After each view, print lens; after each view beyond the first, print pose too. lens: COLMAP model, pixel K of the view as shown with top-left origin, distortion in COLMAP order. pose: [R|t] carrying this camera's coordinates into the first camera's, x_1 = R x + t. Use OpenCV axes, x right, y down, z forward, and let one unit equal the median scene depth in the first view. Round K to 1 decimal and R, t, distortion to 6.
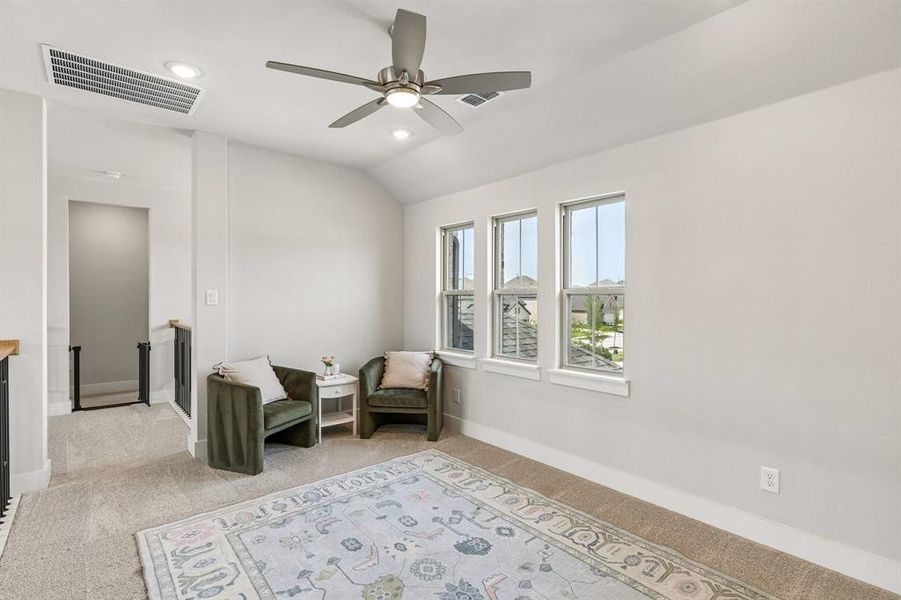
lens RADIAL K [[433.8, 0, 447.9], [0, 433.8, 300.9], [0, 0, 1]] dist [-0.003135, -0.000719]
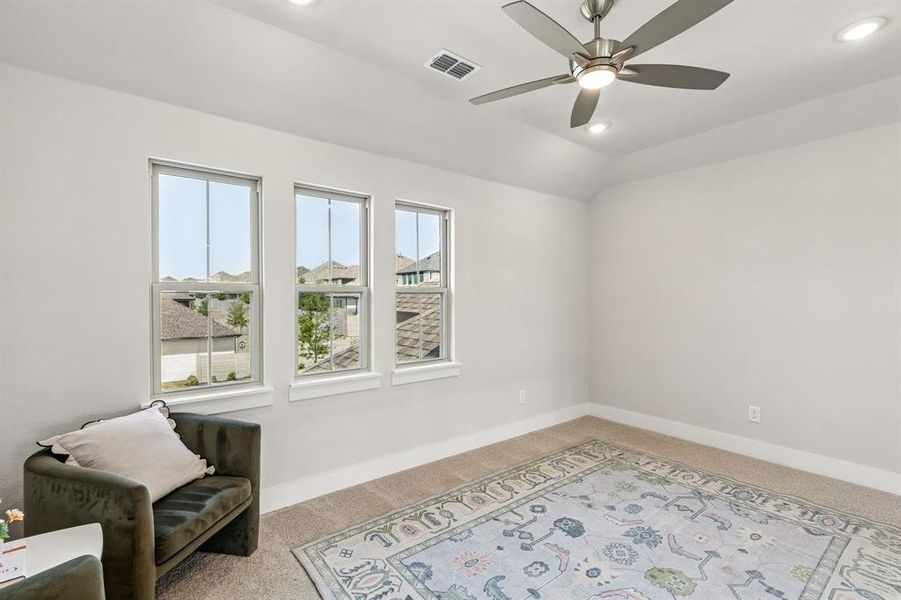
lens RADIAL K [[403.8, 0, 447.9], [0, 403.8, 297.2], [0, 0, 1]] dist [0.008608, -0.001796]
pose [[0.039920, -0.006471, 0.999182, -0.850600], [0.004222, 0.999971, 0.006307, -0.013376], [-0.999194, 0.003967, 0.039946, 1.116749]]
